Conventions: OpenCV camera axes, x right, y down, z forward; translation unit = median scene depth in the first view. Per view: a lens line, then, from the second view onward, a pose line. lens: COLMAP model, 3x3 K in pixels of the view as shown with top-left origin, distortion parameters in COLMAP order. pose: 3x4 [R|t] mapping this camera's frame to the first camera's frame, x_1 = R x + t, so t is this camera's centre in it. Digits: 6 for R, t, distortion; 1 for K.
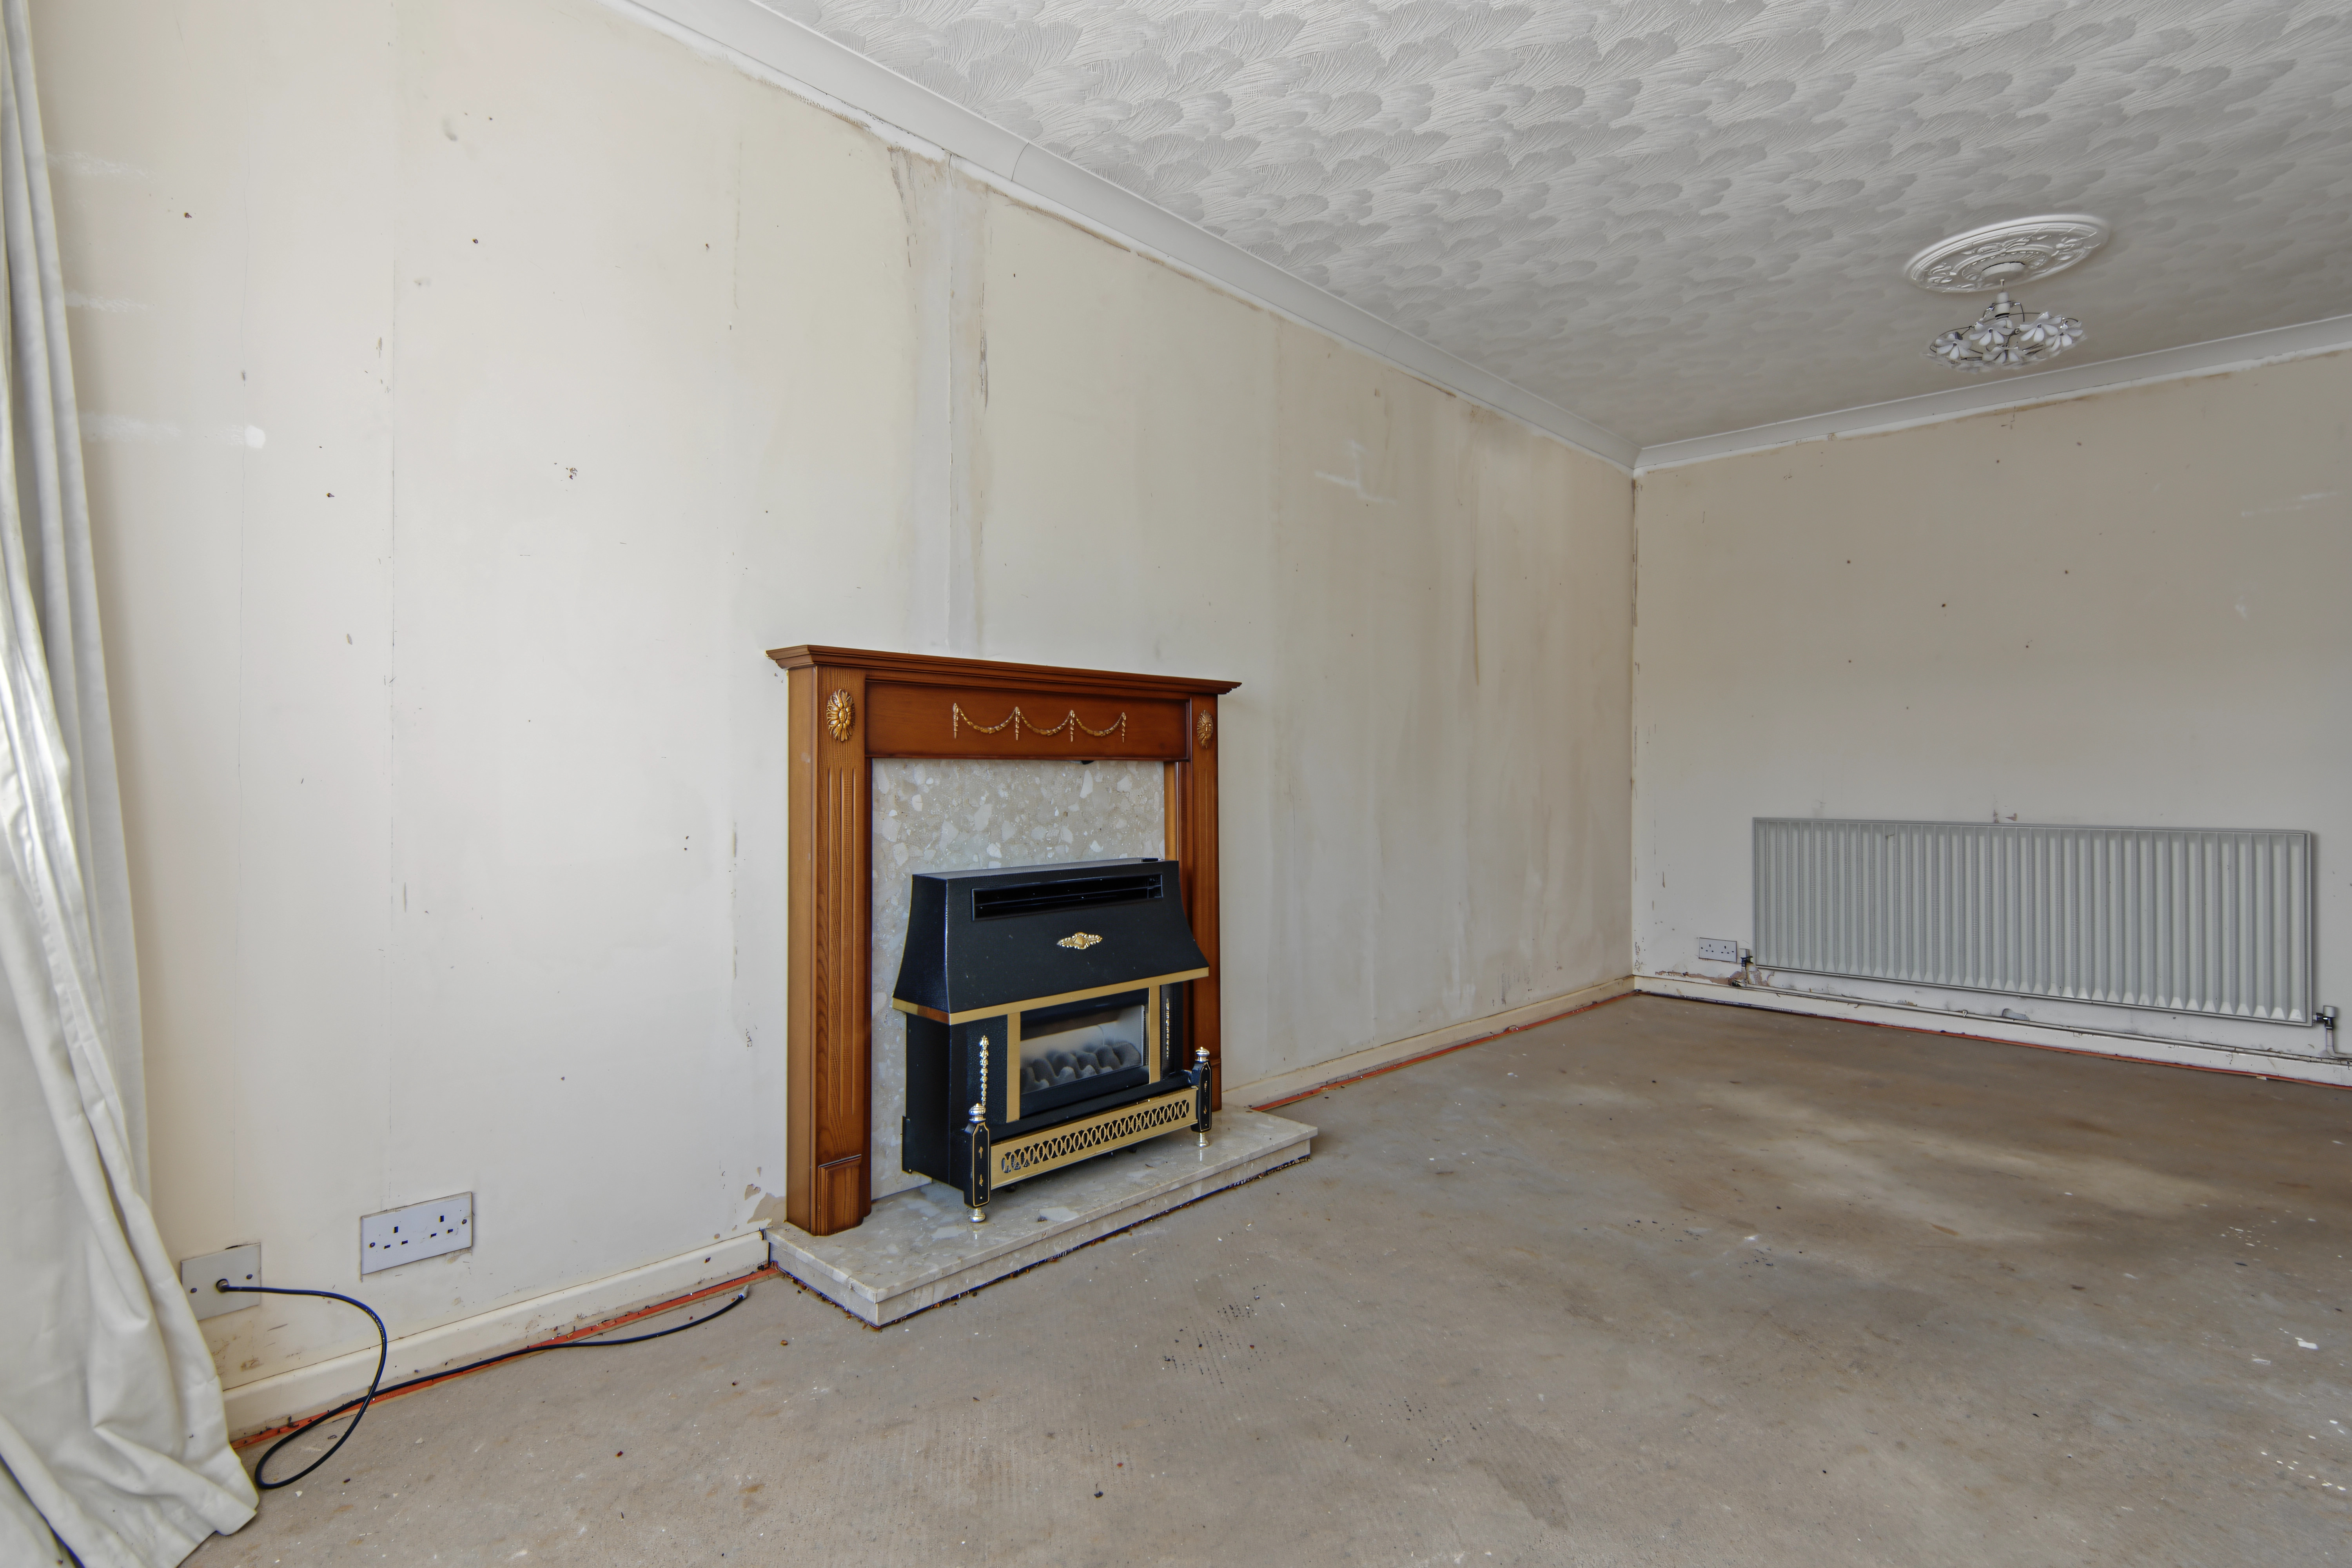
lens RADIAL K [[1139.4, 0, 1159.1], [0, 1139.4, 772.3], [0, 0, 1]] dist [0.001314, -0.000696]
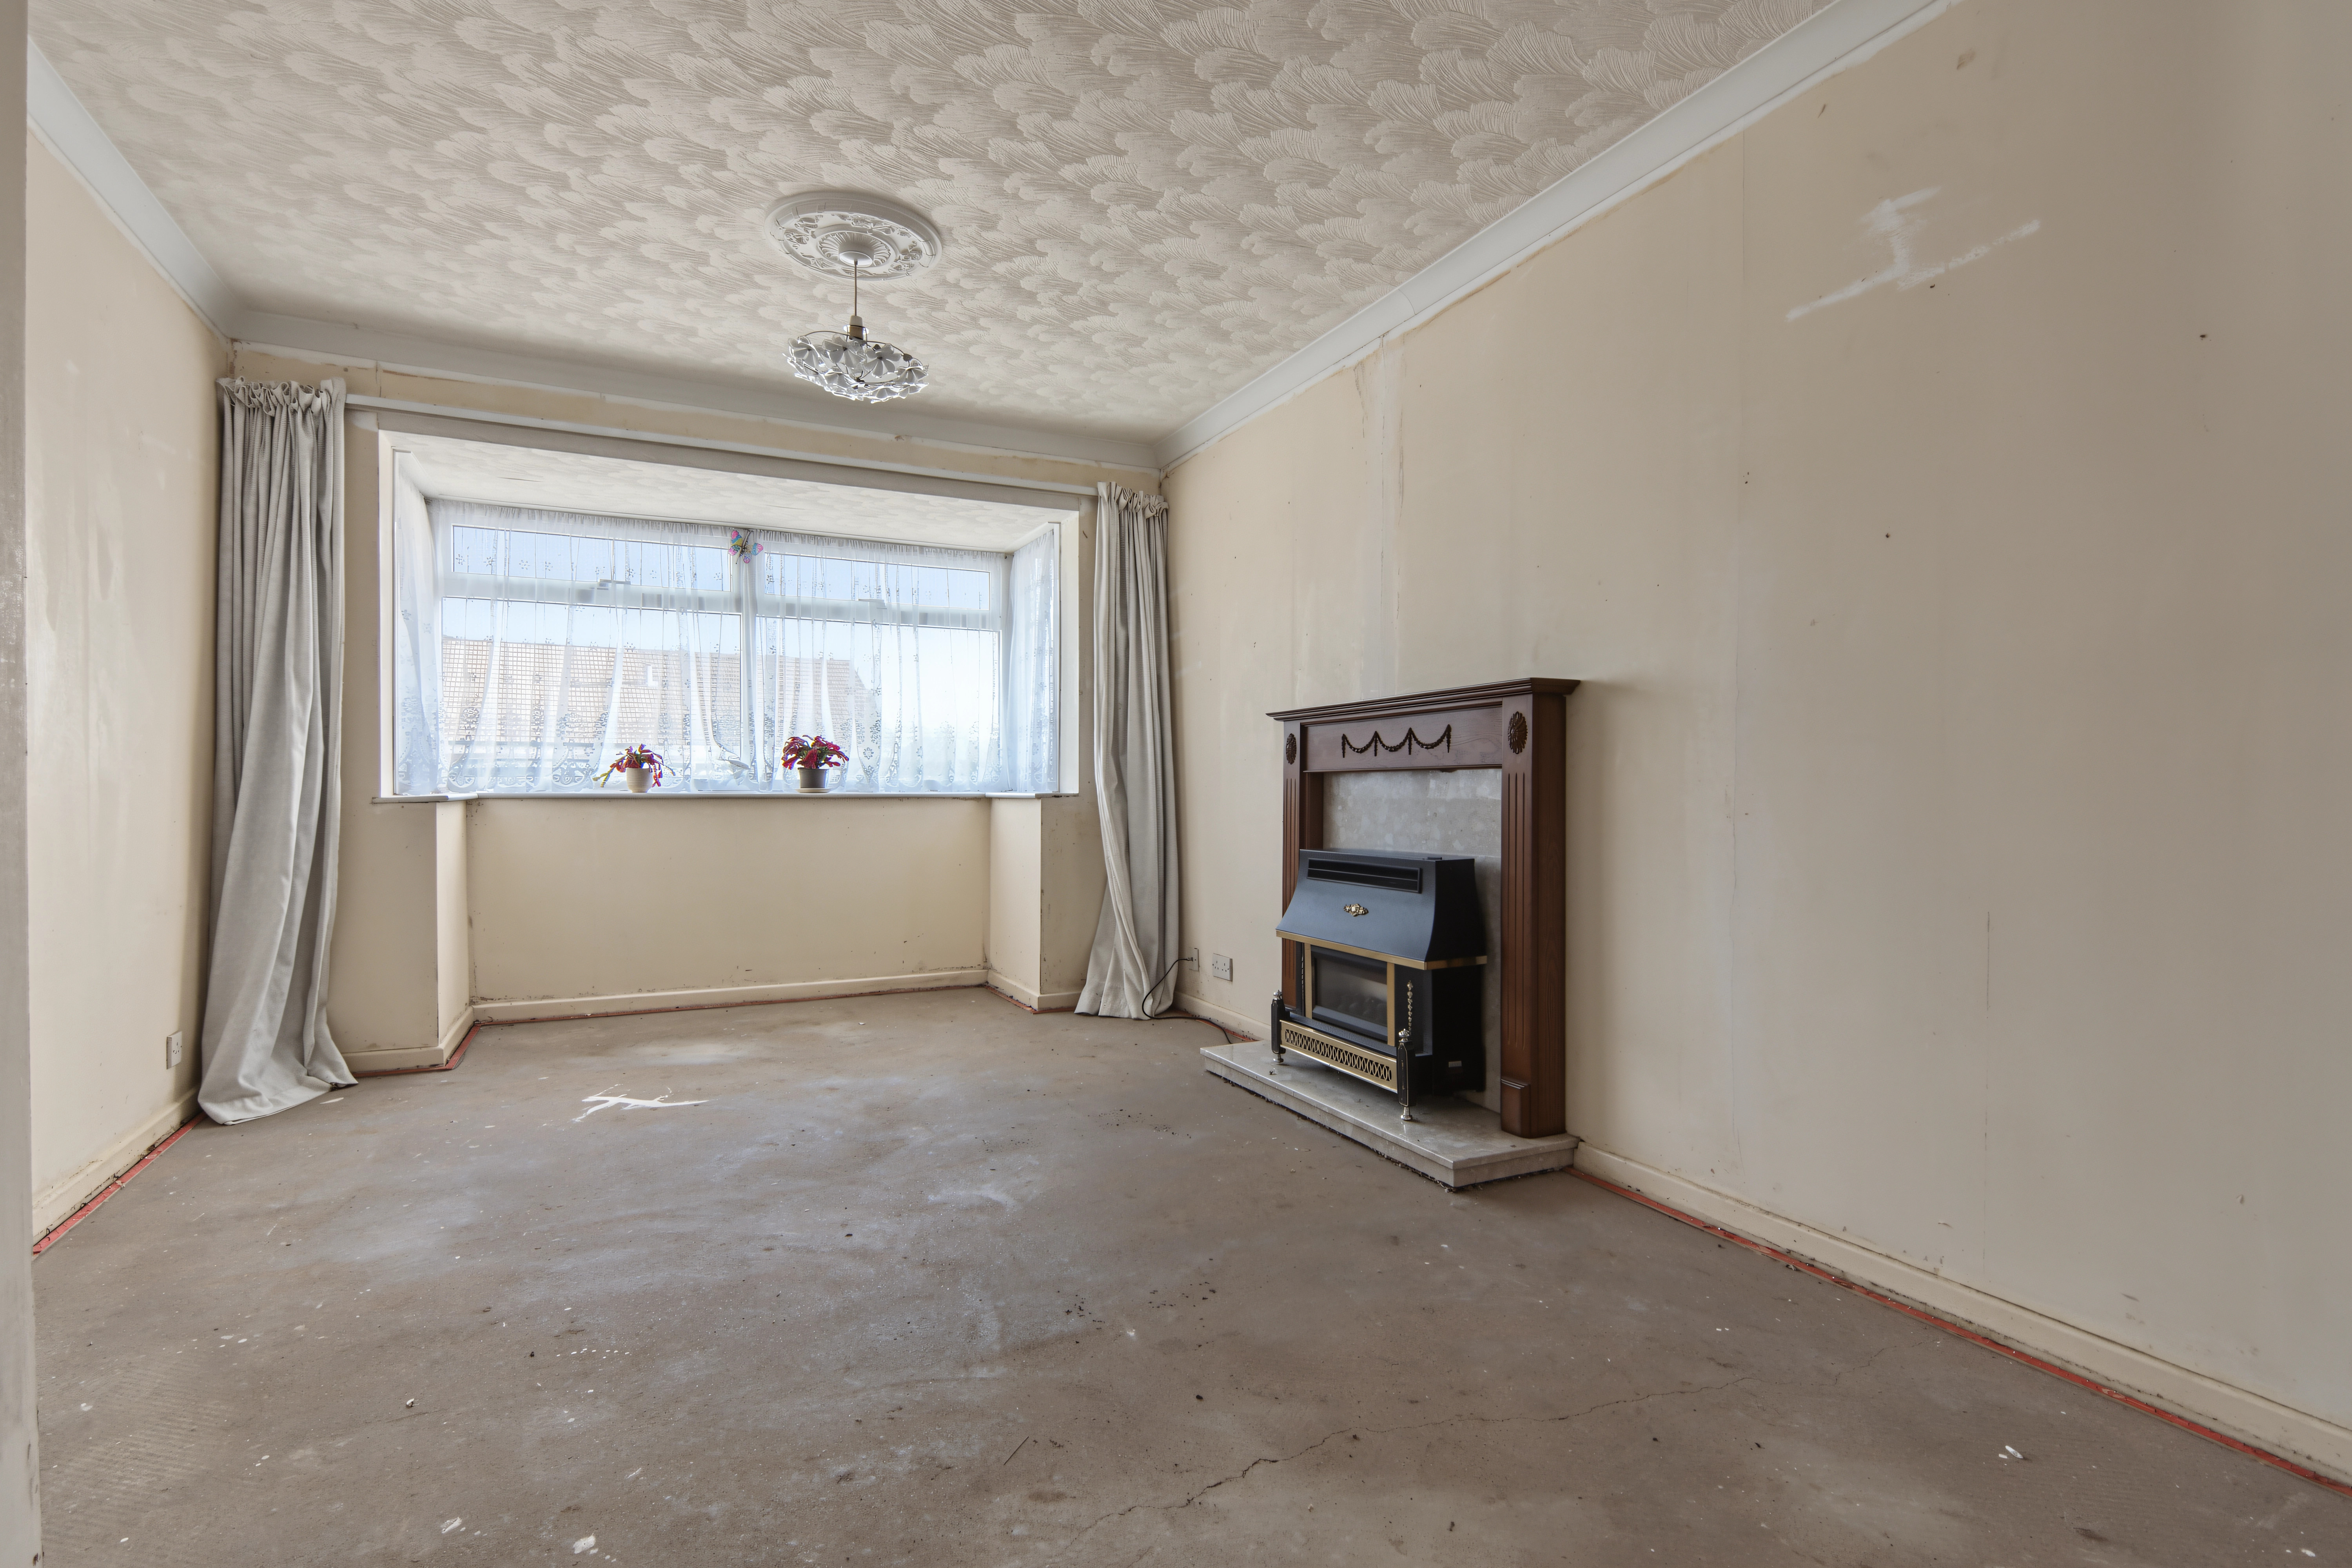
lens RADIAL K [[1139.4, 0, 1159.1], [0, 1139.4, 772.3], [0, 0, 1]] dist [0.001314, -0.000696]
pose [[-0.356225, -0.008221, -0.934364, 1.144521], [0.008696, 0.999889, -0.012113, 0.004664], [0.934360, -0.012440, -0.356114, 1.165883]]
